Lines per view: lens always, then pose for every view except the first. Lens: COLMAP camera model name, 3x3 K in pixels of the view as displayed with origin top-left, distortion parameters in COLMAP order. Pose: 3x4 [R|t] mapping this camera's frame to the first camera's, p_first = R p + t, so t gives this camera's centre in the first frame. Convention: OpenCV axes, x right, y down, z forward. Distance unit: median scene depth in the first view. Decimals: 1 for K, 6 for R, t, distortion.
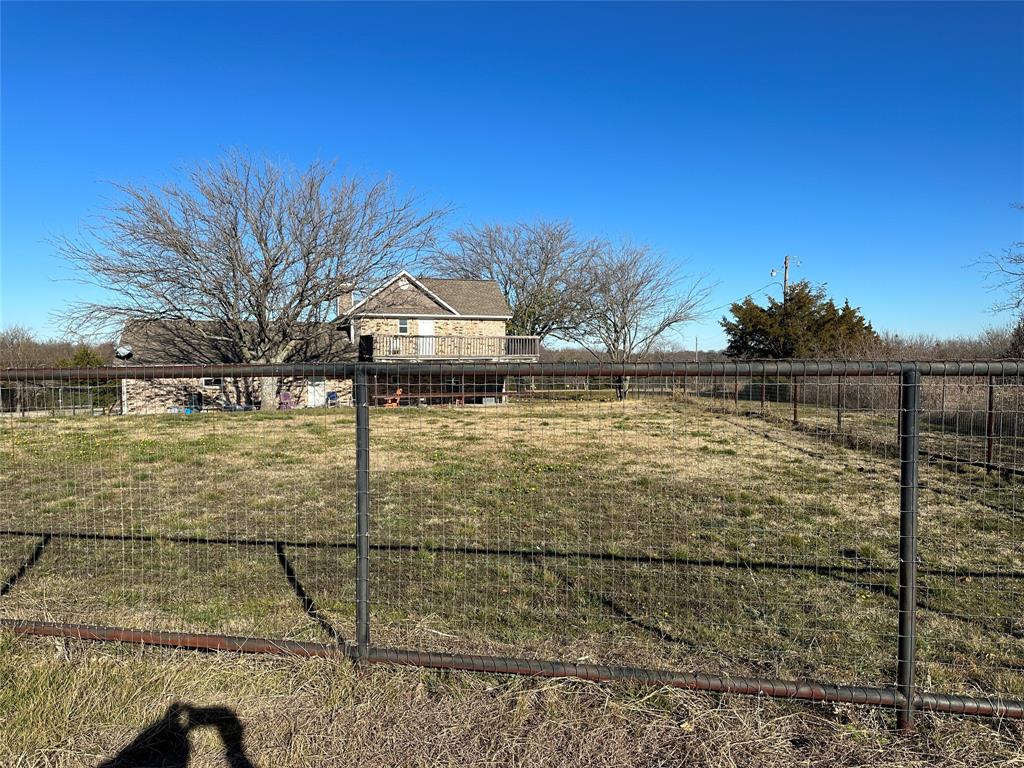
lens RADIAL K [[722.6, 0, 512.3], [0, 722.6, 381.5], [0, 0, 1]] dist [0.132799, -0.193585]
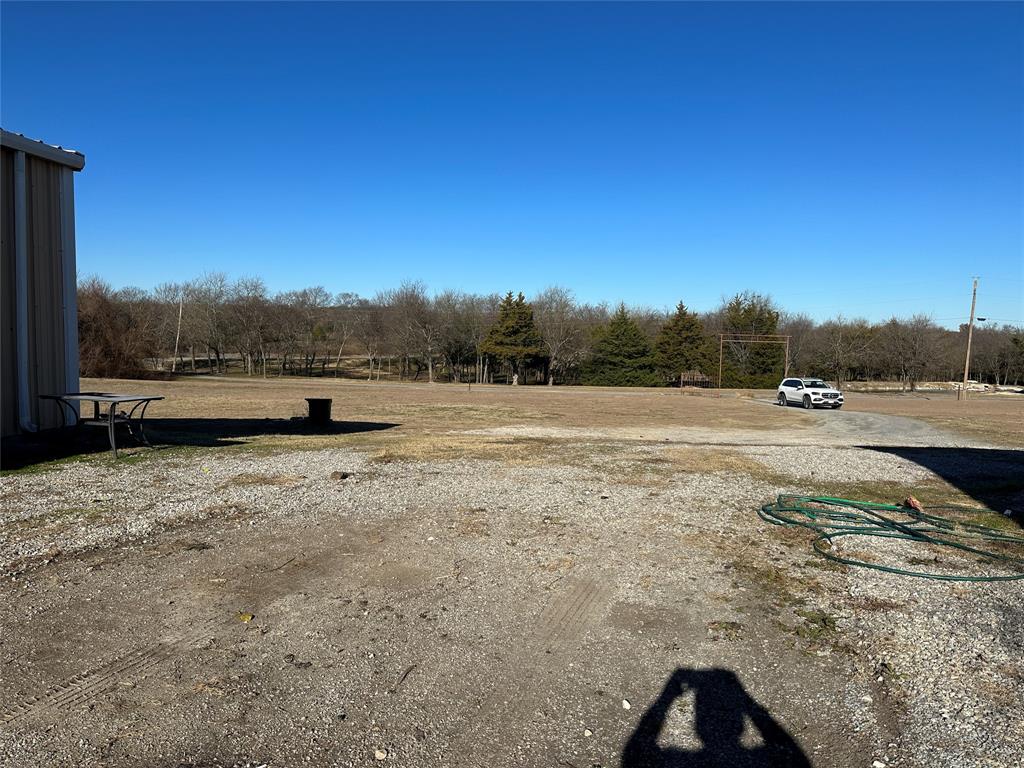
lens RADIAL K [[716.4, 0, 512.0], [0, 716.4, 384.0], [0, 0, 1]] dist [0.138700, -0.174342]
pose [[0.789370, 0.068108, -0.610127, -0.537806], [-0.049372, 0.997651, 0.047491, 0.006218], [0.611929, -0.007365, 0.790879, 0.857936]]
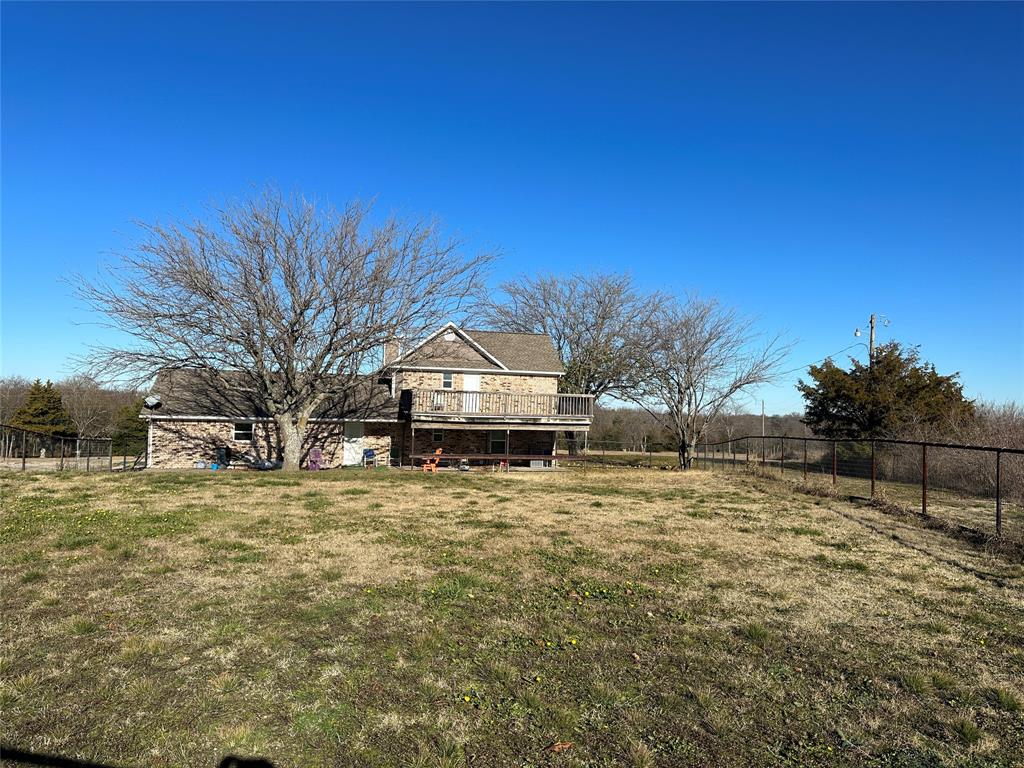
lens RADIAL K [[716.4, 0, 512.0], [0, 716.4, 384.0], [0, 0, 1]] dist [0.138700, -0.174342]
pose [[0.996609, 0.024675, -0.078502, 0.004940], [-0.030554, 0.996746, -0.074590, -0.005785], [0.076406, 0.076736, 0.994120, 0.091376]]
